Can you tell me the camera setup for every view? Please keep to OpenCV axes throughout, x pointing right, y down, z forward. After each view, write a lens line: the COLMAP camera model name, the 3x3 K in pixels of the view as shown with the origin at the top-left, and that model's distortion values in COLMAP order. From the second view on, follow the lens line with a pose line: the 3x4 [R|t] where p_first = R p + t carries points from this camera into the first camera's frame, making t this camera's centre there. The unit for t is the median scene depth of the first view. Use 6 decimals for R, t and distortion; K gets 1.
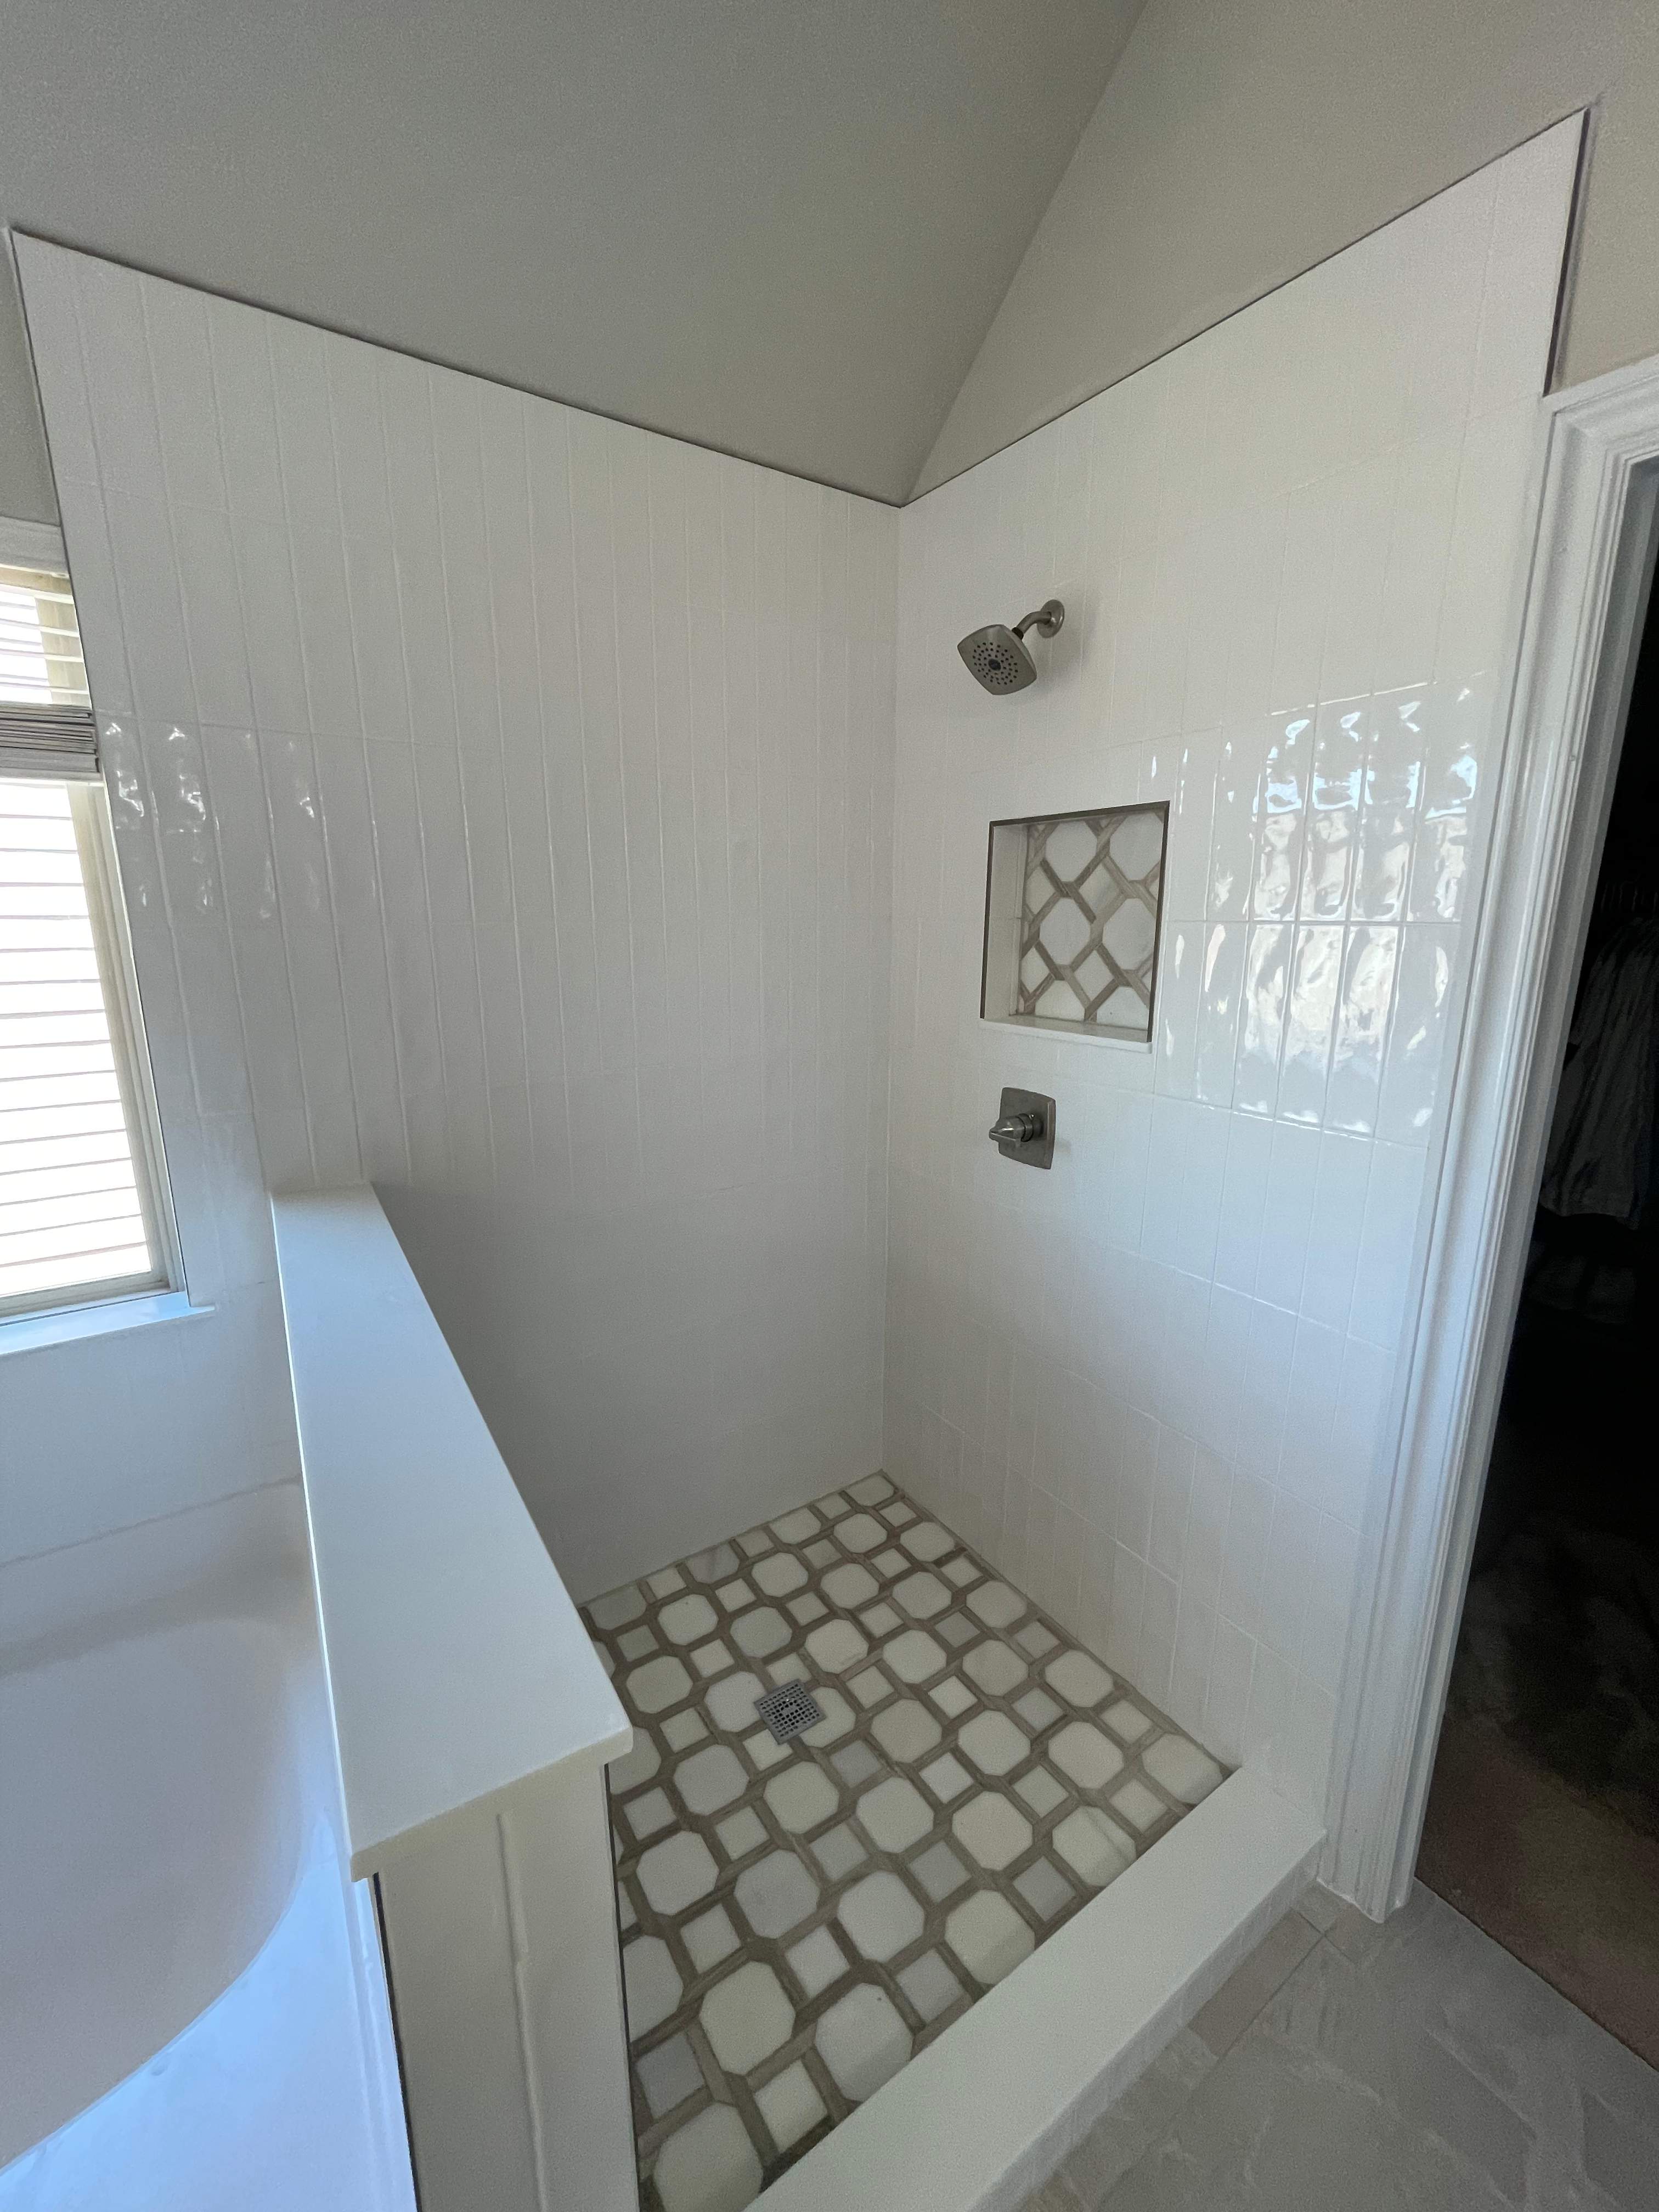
lens RADIAL K [[892.0, 0, 829.7], [0, 892.0, 1101.4], [0, 0, 1]] dist [-0.003631, -0.000173]
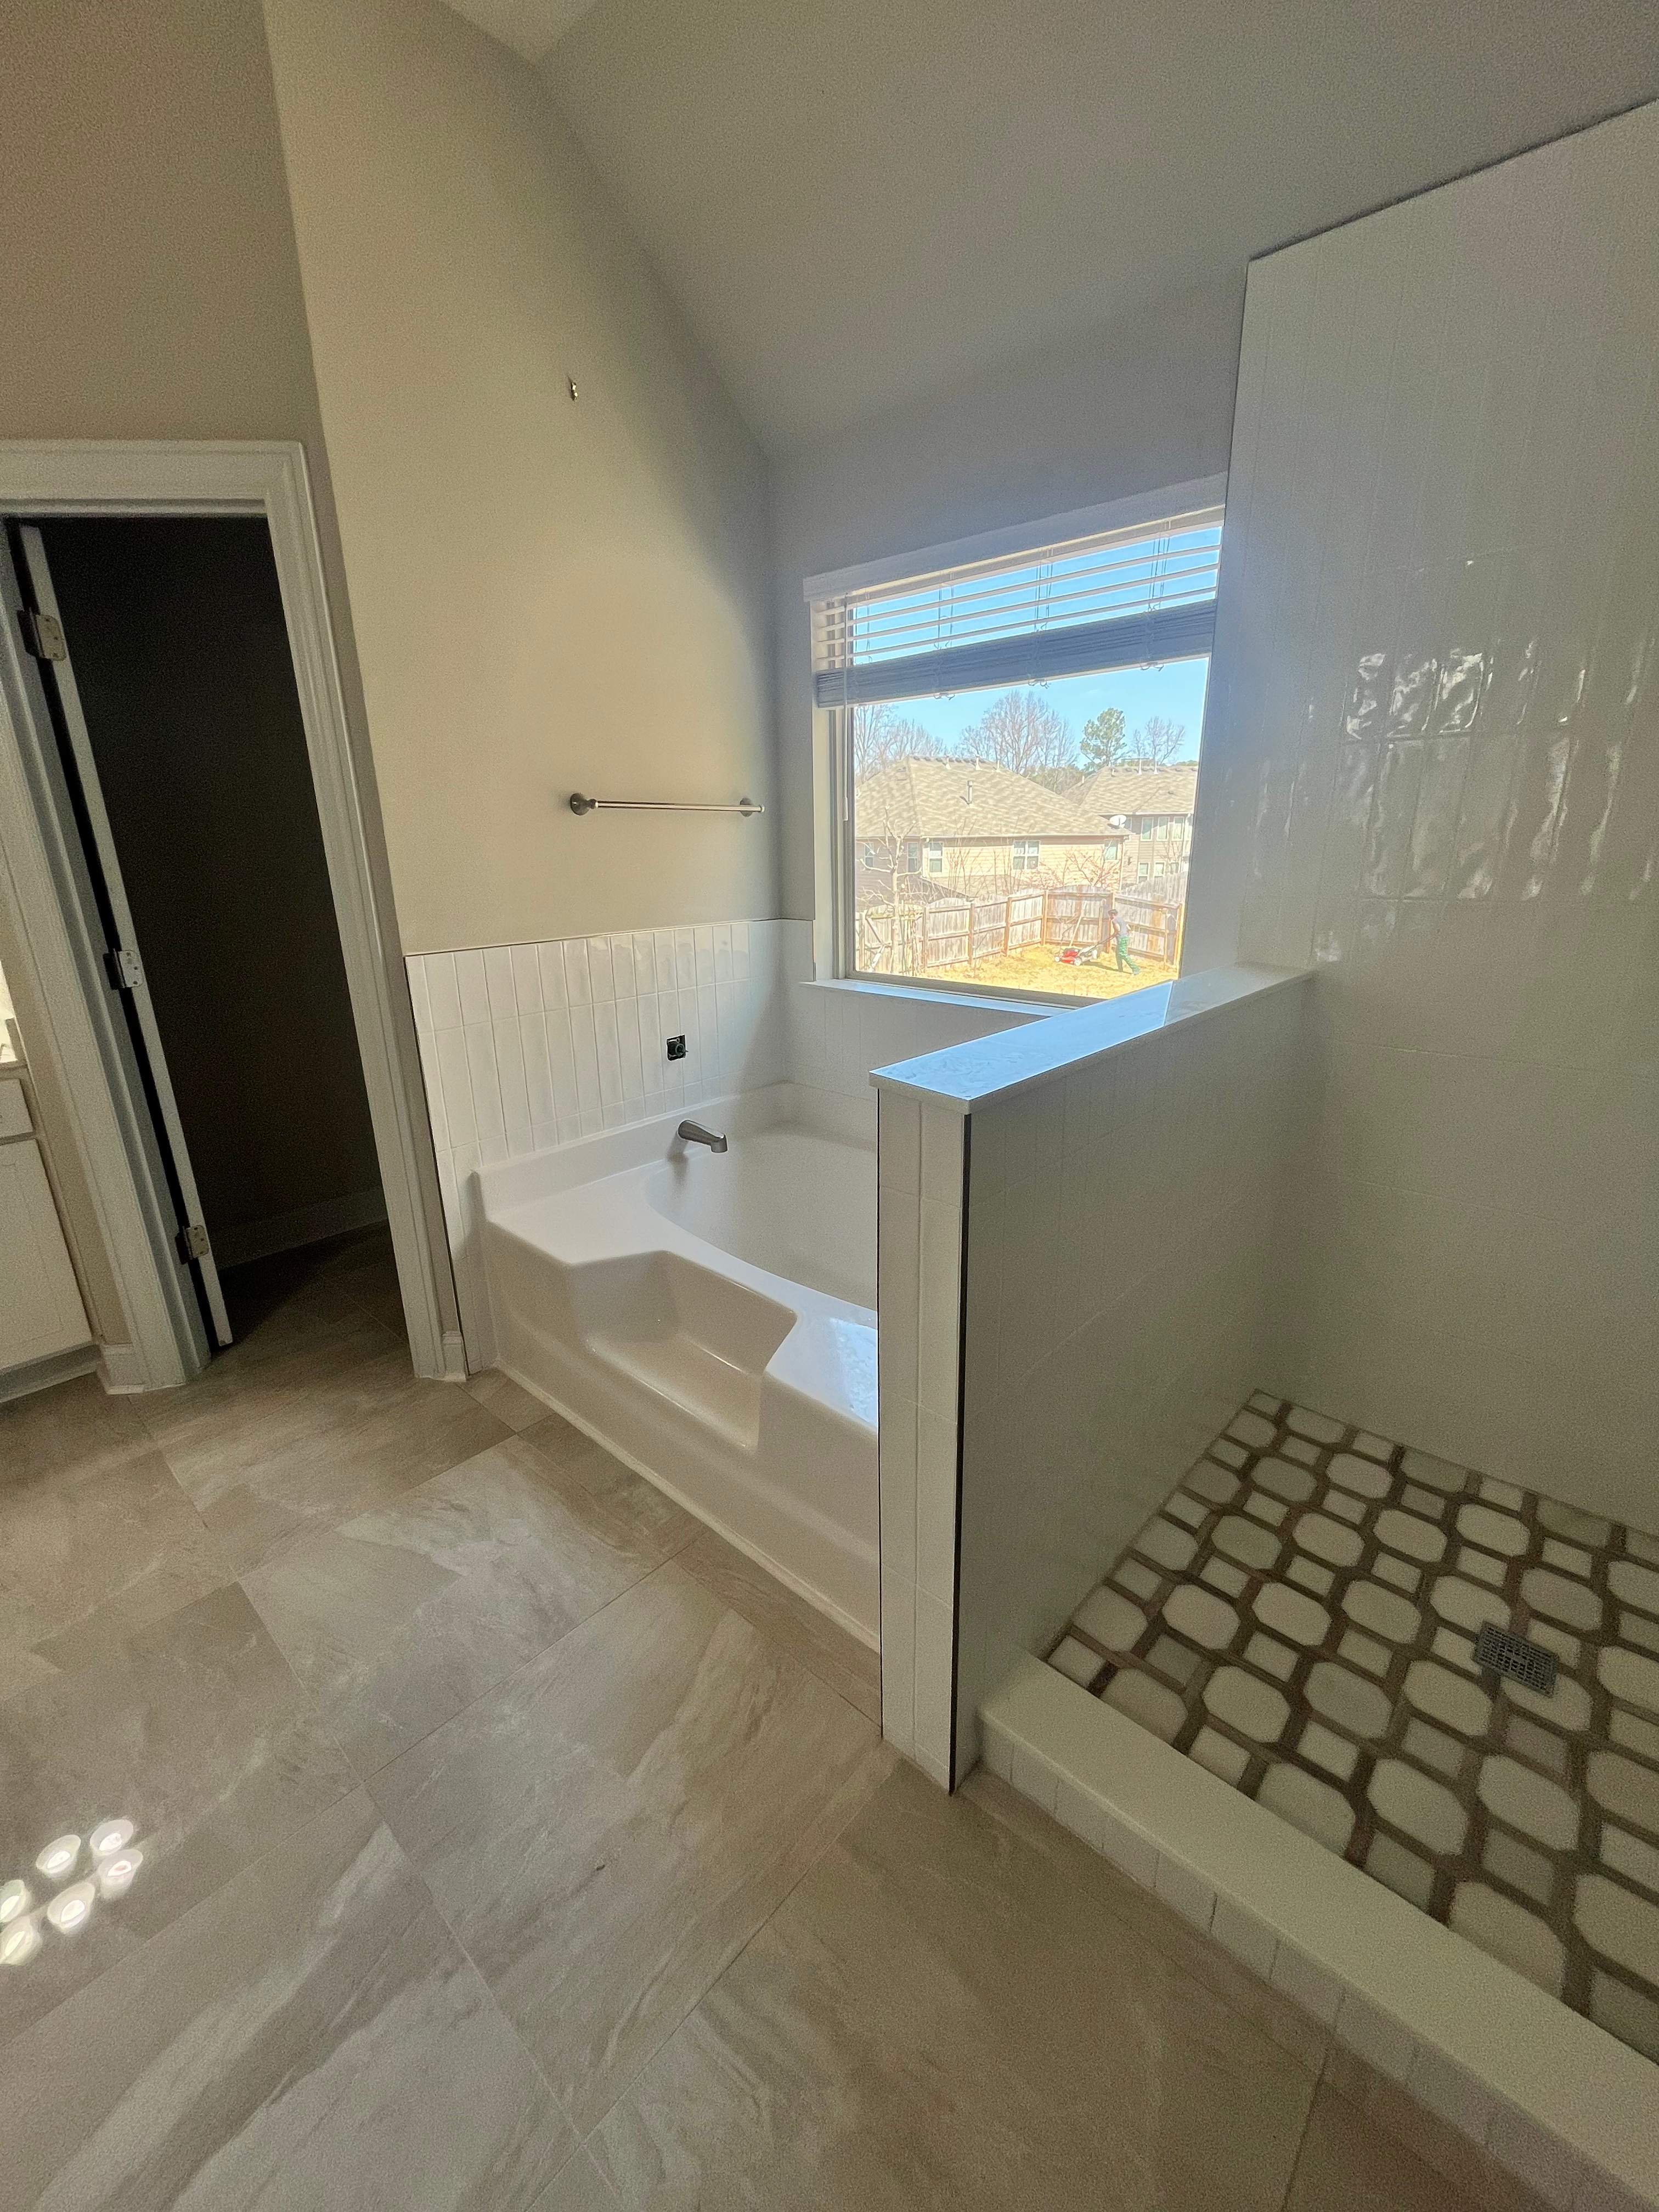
lens RADIAL K [[893.7, 0, 829.4], [0, 893.7, 1102.7], [0, 0, 1]] dist [-0.003006, -0.000140]
pose [[0.241951, 0.274469, -0.930659, 0.450804], [-0.193247, 0.953573, 0.230987, 0.098901], [0.950850, 0.123960, 0.283758, 0.054047]]
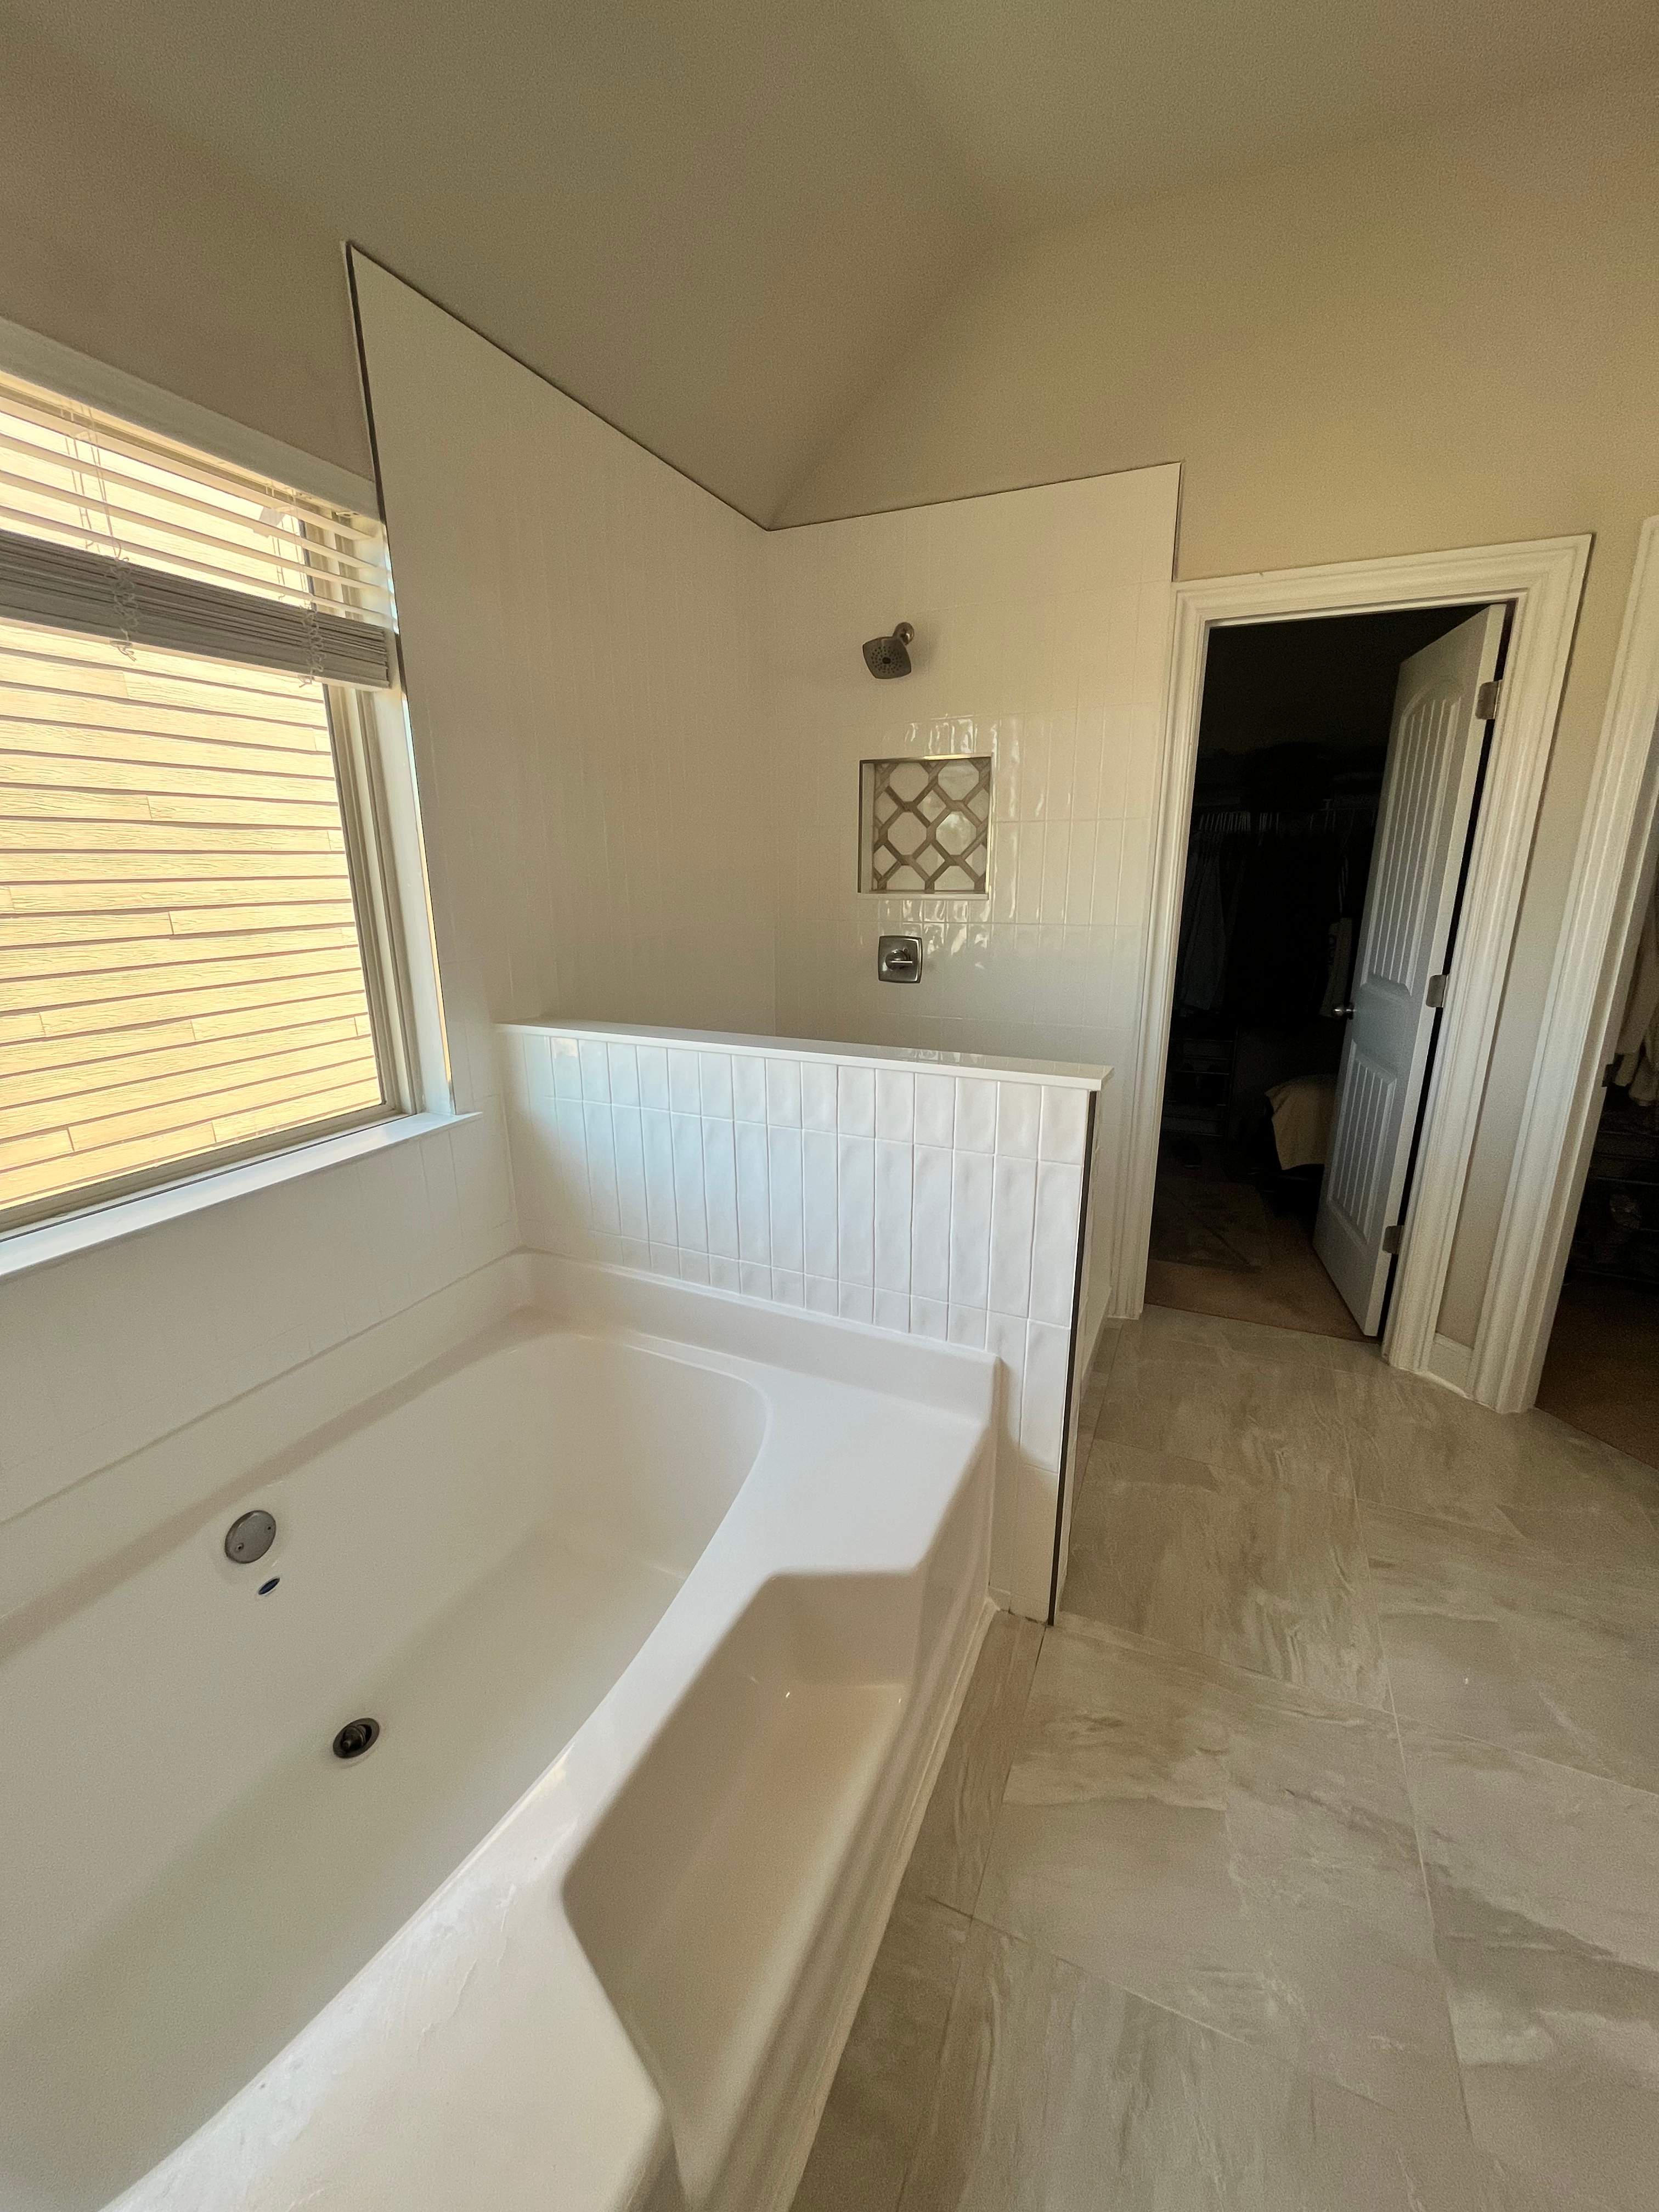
lens RADIAL K [[894.1, 0, 834.3], [0, 894.1, 1106.3], [0, 0, 1]] dist [-0.004074, -0.000431]
pose [[0.845592, -0.145392, 0.513649, -0.770472], [0.118138, 0.989305, 0.085546, 0.145375], [-0.520593, -0.011655, 0.853725, -0.312510]]
